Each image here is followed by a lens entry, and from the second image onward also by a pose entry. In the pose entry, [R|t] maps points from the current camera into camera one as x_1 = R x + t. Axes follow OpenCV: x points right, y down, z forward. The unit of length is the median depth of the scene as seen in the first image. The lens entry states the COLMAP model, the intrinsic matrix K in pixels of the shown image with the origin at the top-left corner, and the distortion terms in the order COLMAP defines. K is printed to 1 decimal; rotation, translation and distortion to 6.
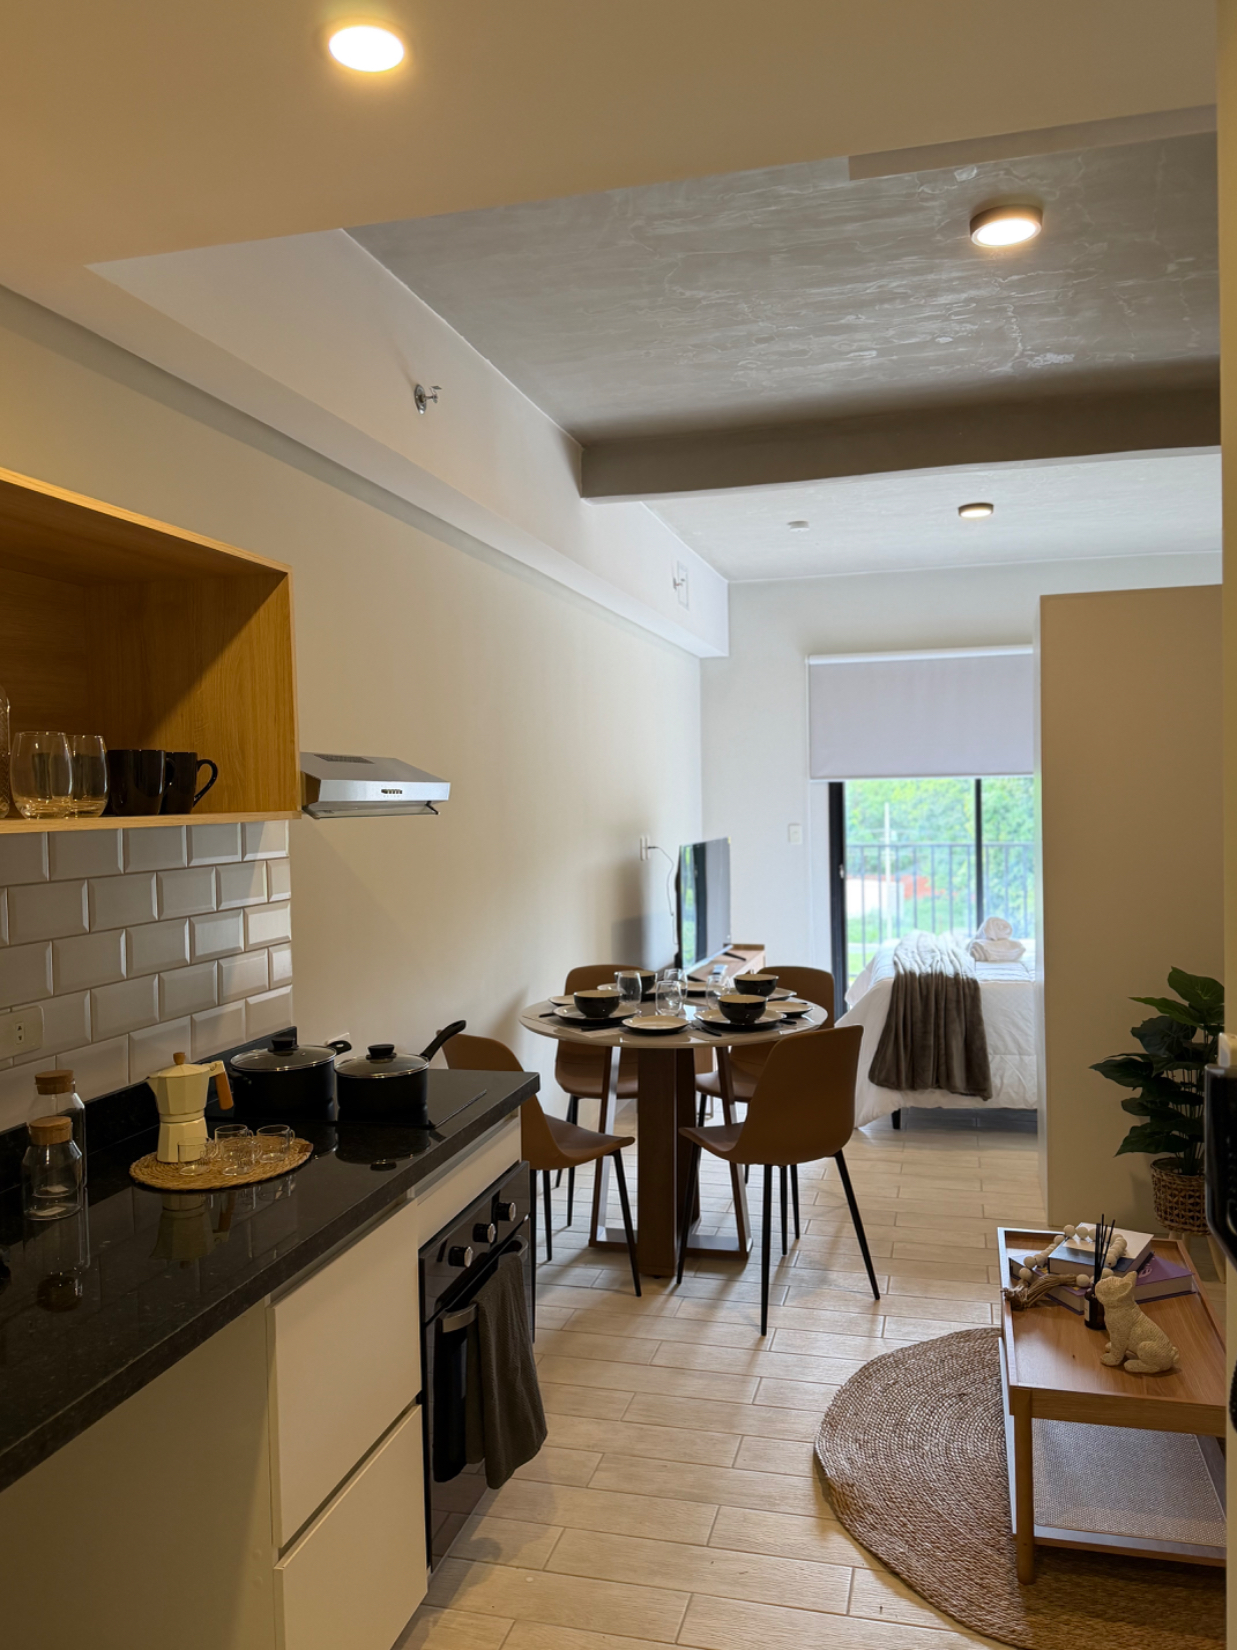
lens RADIAL K [[1264.3, 0, 615.9], [0, 1264.3, 833.9], [0, 0, 1]] dist [0.056950, -0.054450]
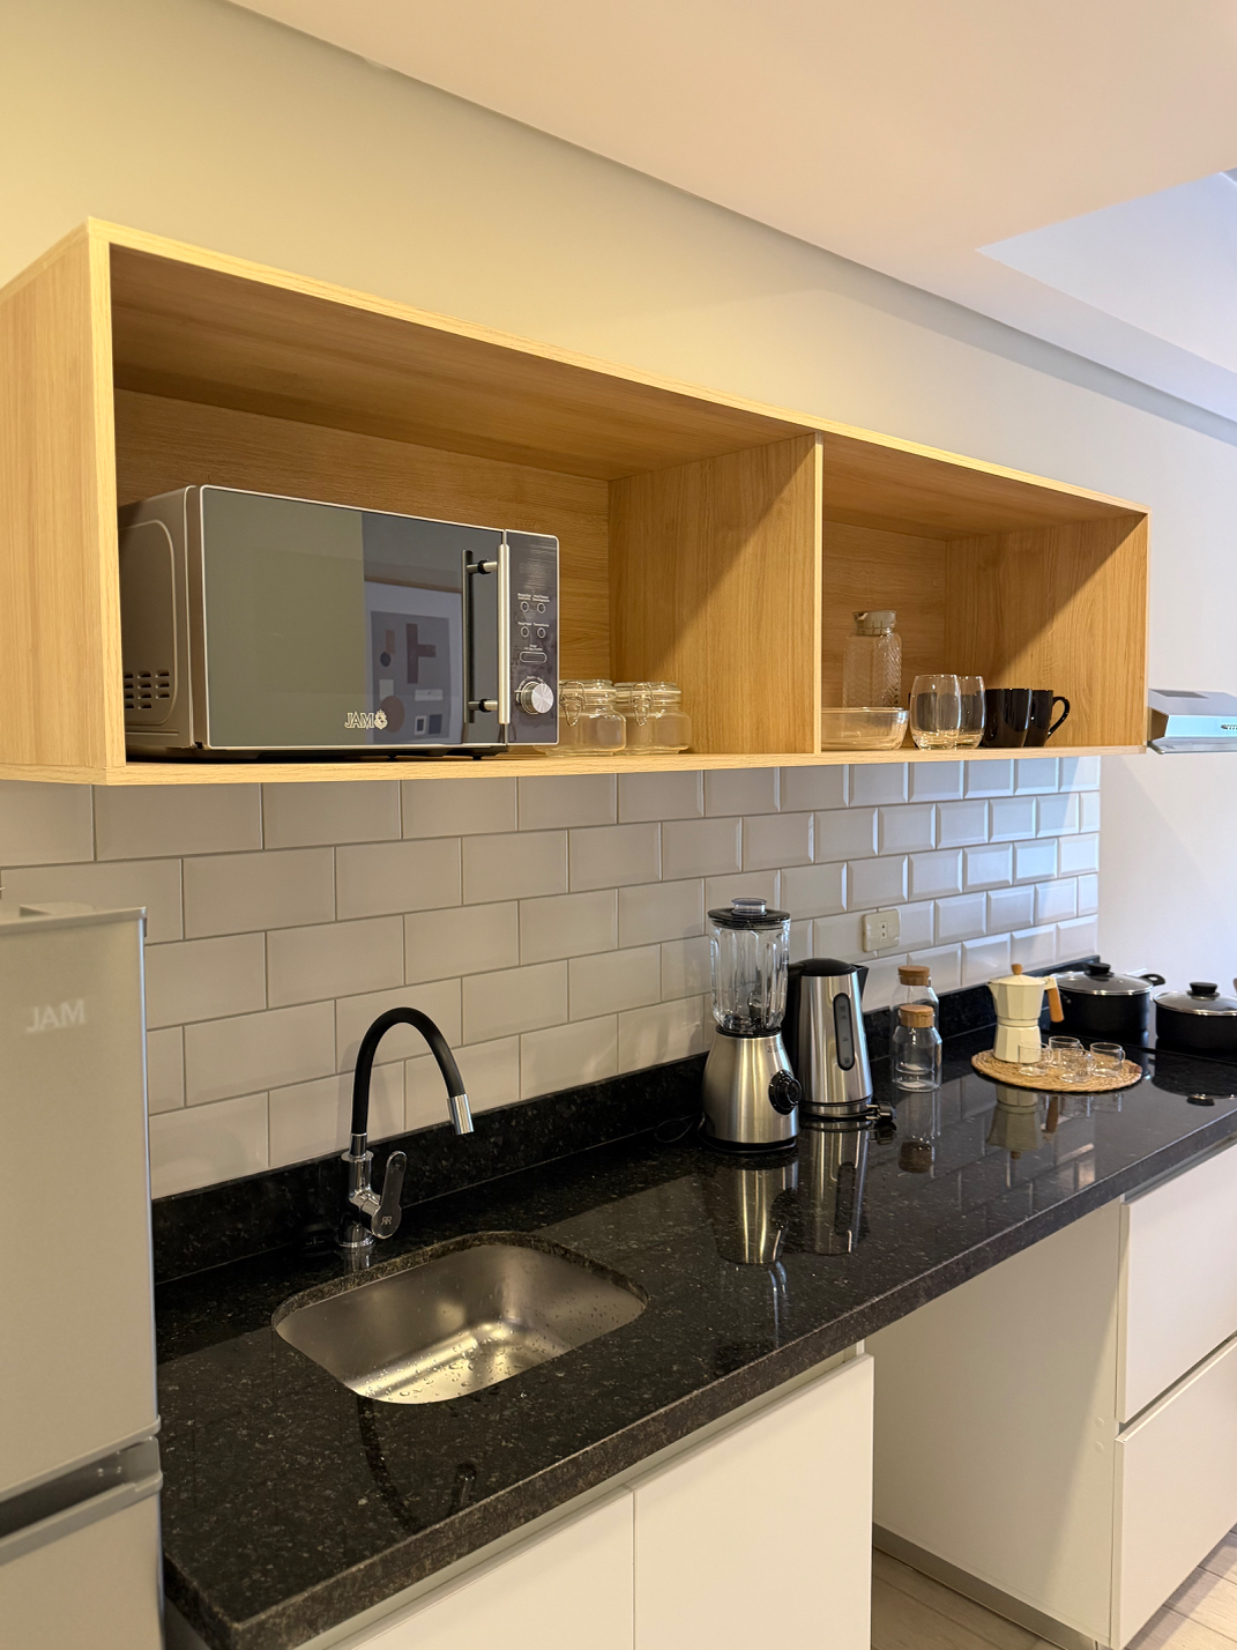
lens RADIAL K [[1264.3, 0, 531.2], [0, 1264.3, 835.4], [0, 0, 1]] dist [0.056950, -0.054450]
pose [[0.837647, 0.052133, -0.543718, -0.101602], [-0.025117, 0.998058, 0.057001, 0.008218], [0.545634, -0.034091, 0.837330, -0.147555]]
